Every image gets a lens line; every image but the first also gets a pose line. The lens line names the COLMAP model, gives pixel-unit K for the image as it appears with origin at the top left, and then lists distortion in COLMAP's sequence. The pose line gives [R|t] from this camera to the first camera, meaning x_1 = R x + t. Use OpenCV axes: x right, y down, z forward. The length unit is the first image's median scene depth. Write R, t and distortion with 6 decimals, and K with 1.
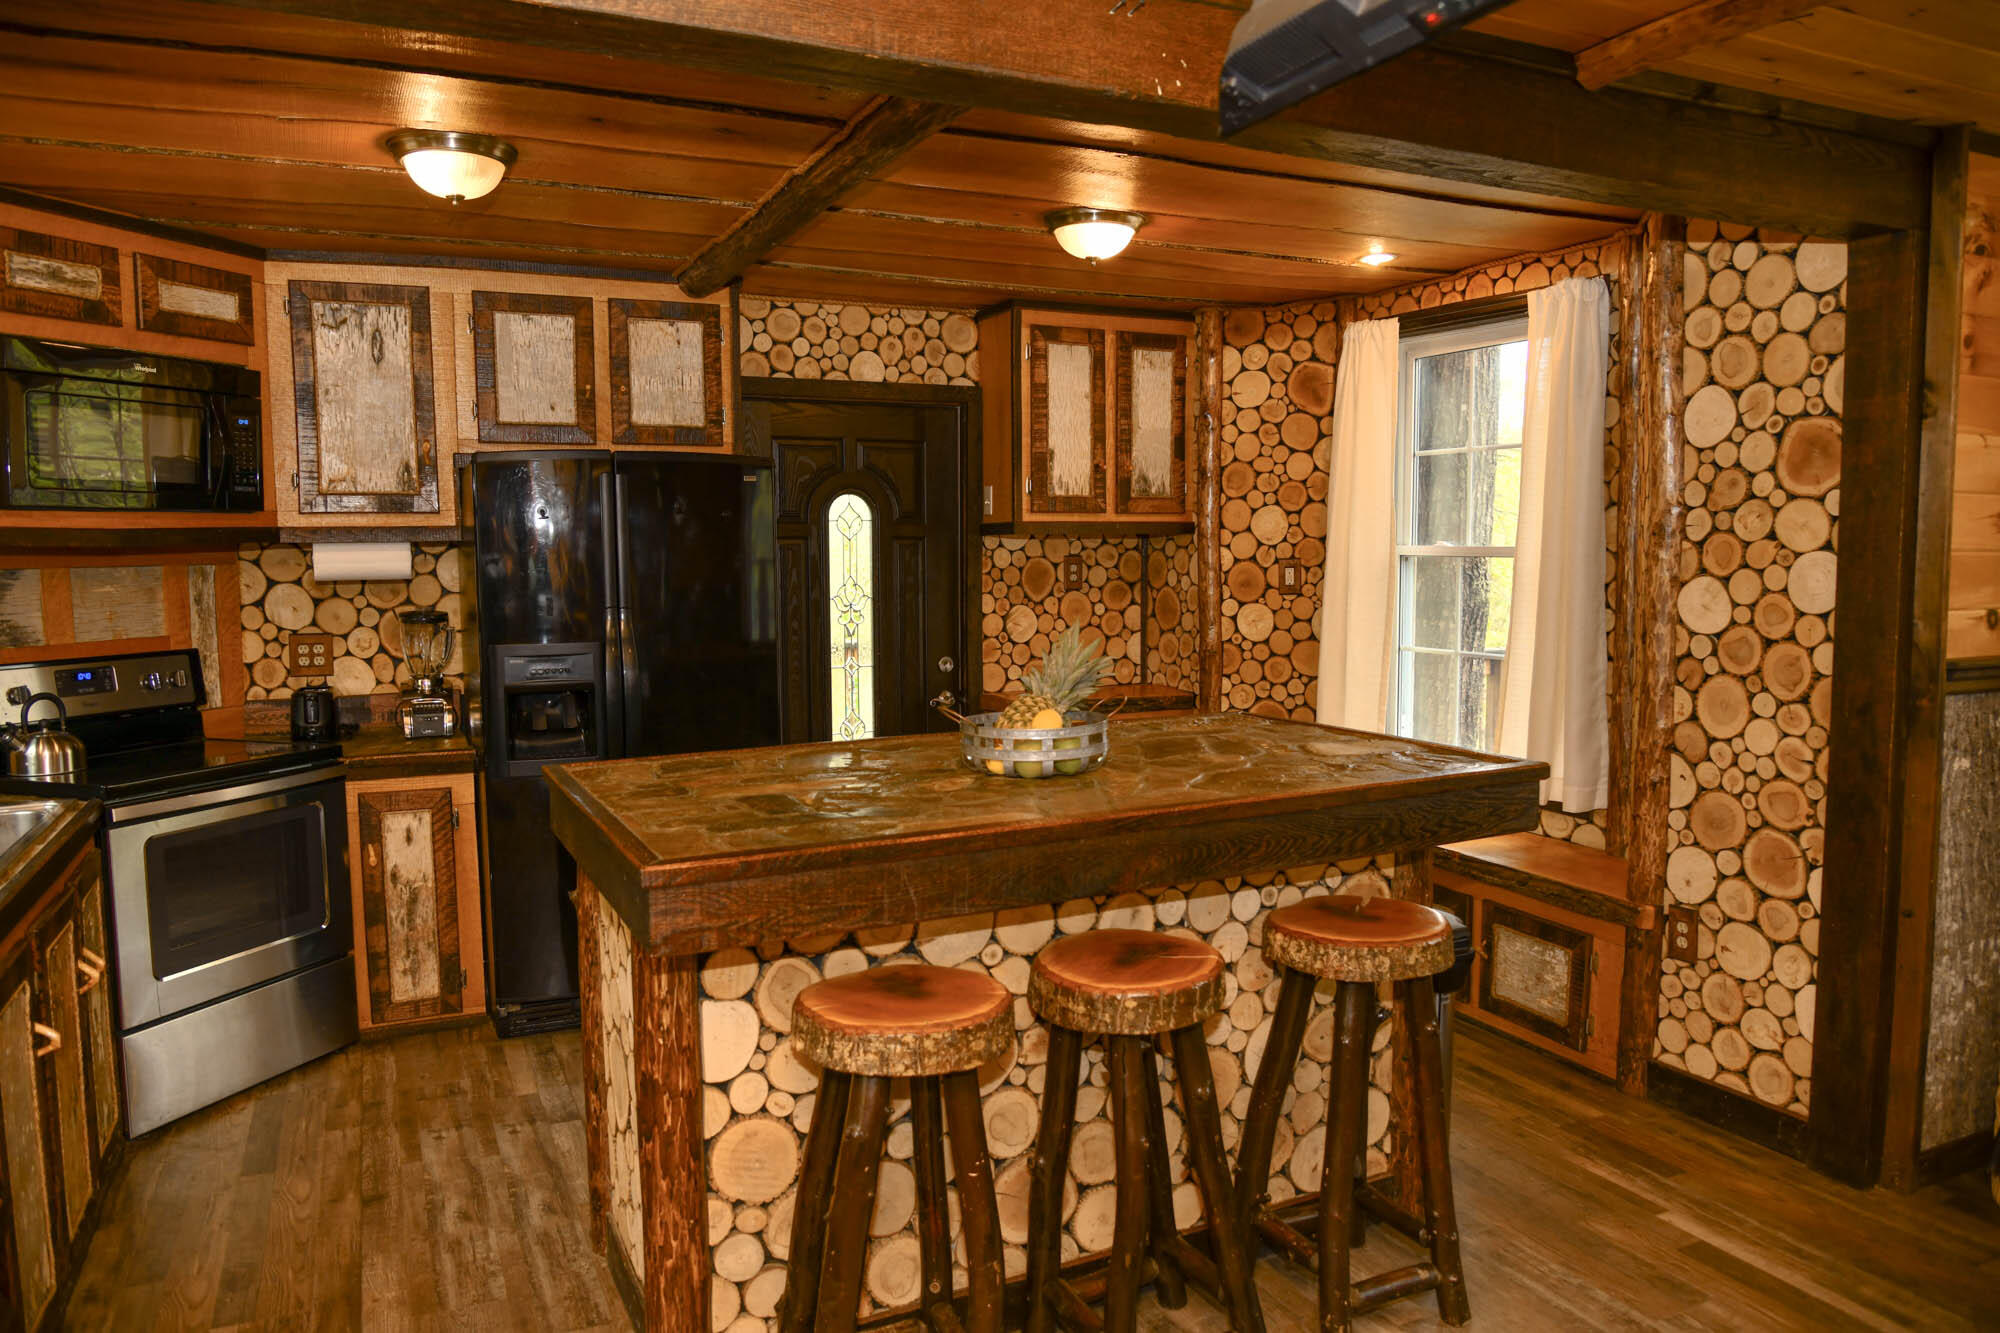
lens RADIAL K [[1363.0, 0, 1000.0], [0, 1363.0, 666.5], [0, 0, 1]] dist [-0.039035, 0.005705]
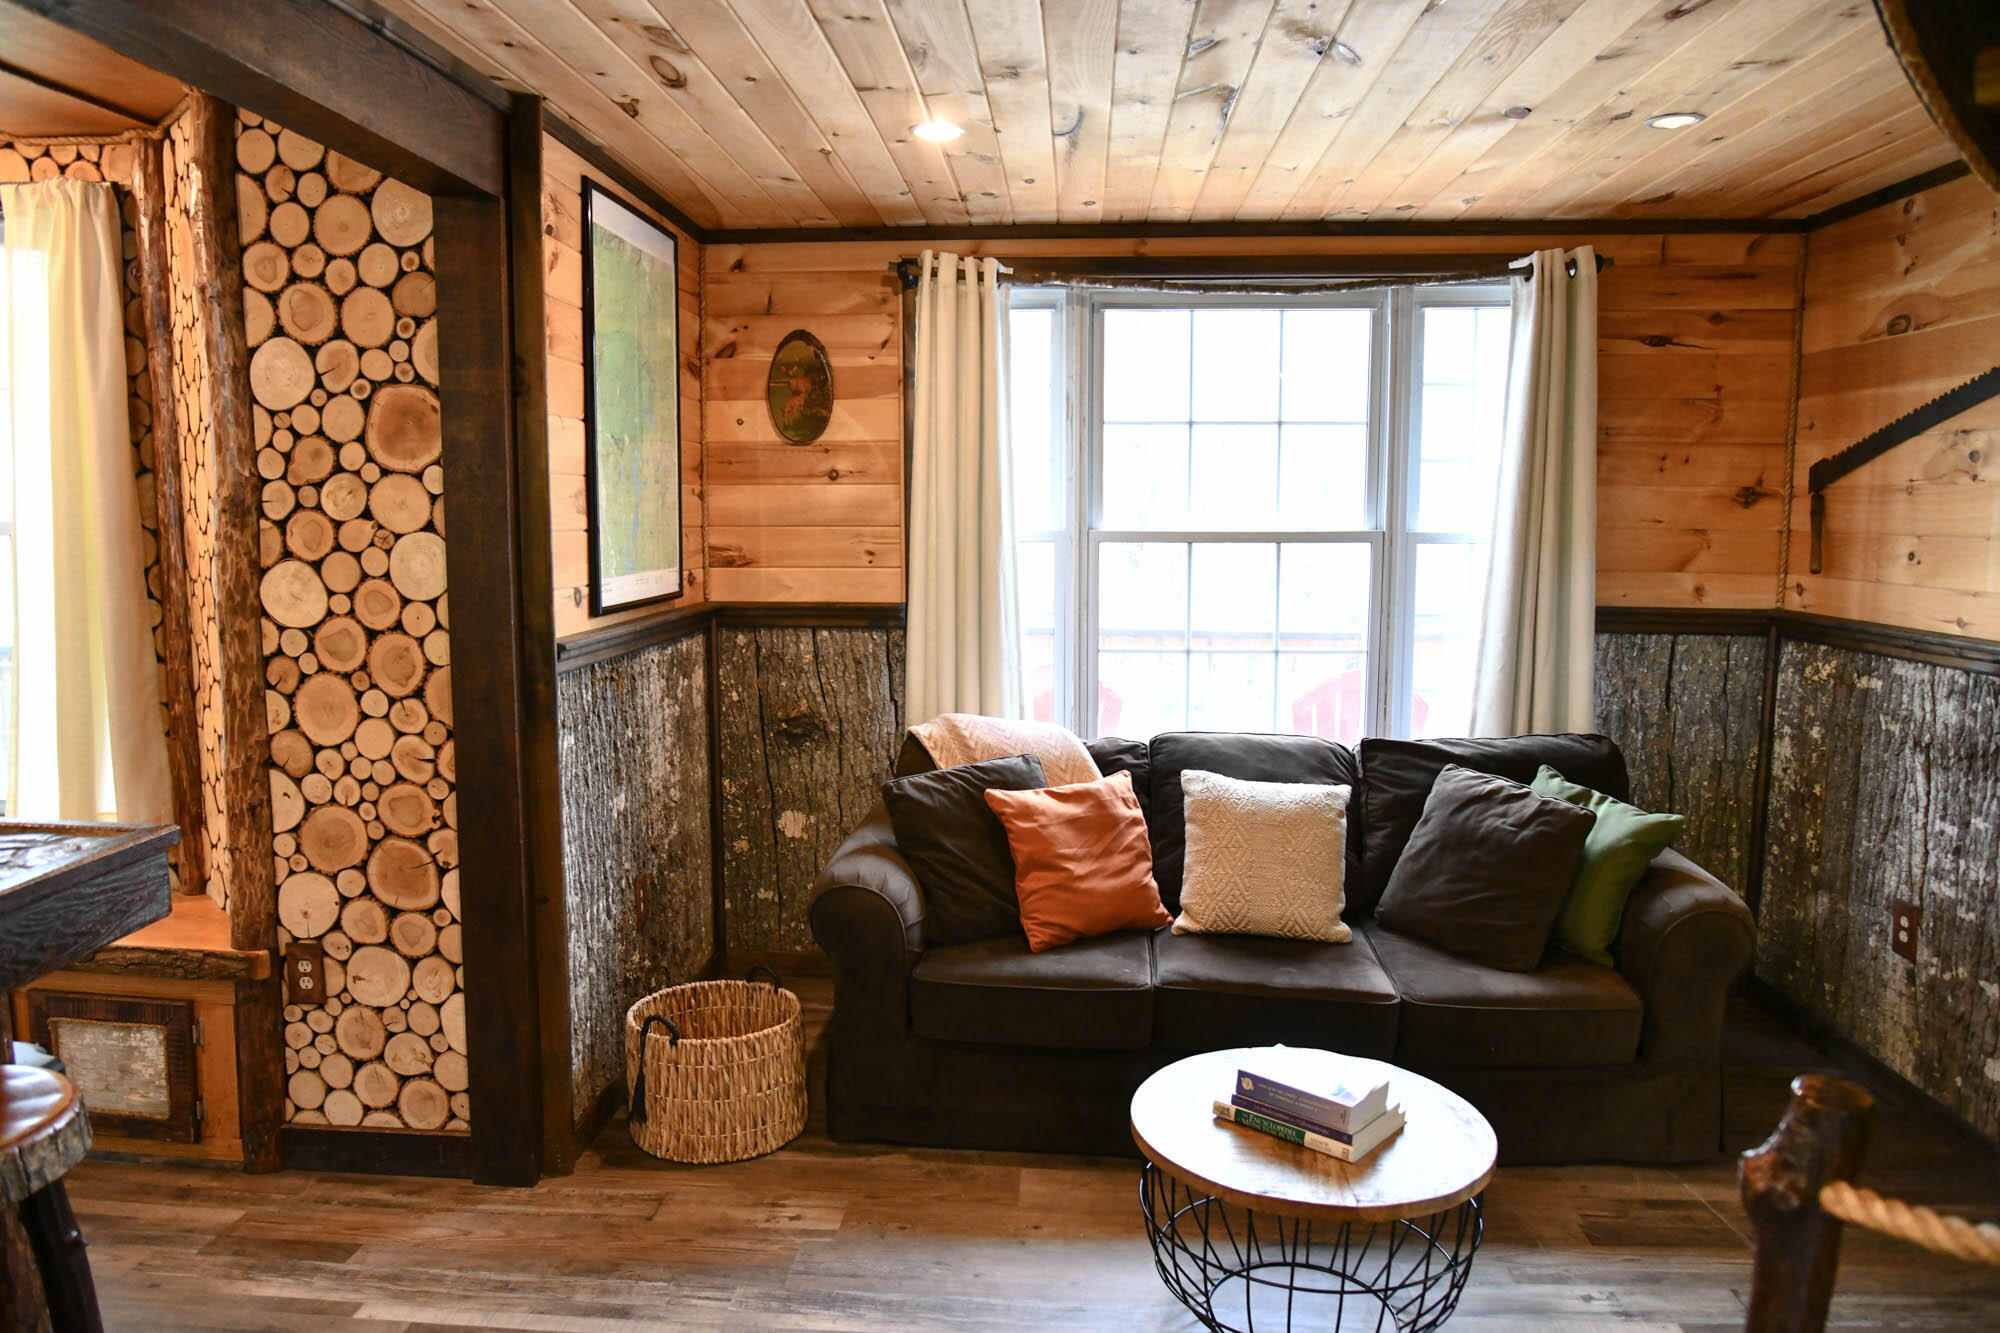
lens RADIAL K [[1363.0, 0, 1000.0], [0, 1363.0, 666.5], [0, 0, 1]] dist [-0.039035, 0.005705]
pose [[0.491508, -0.095340, 0.865638, -0.005710], [0.063853, 0.995259, 0.073361, -0.034953], [-0.868529, 0.019216, 0.495266, 0.187883]]
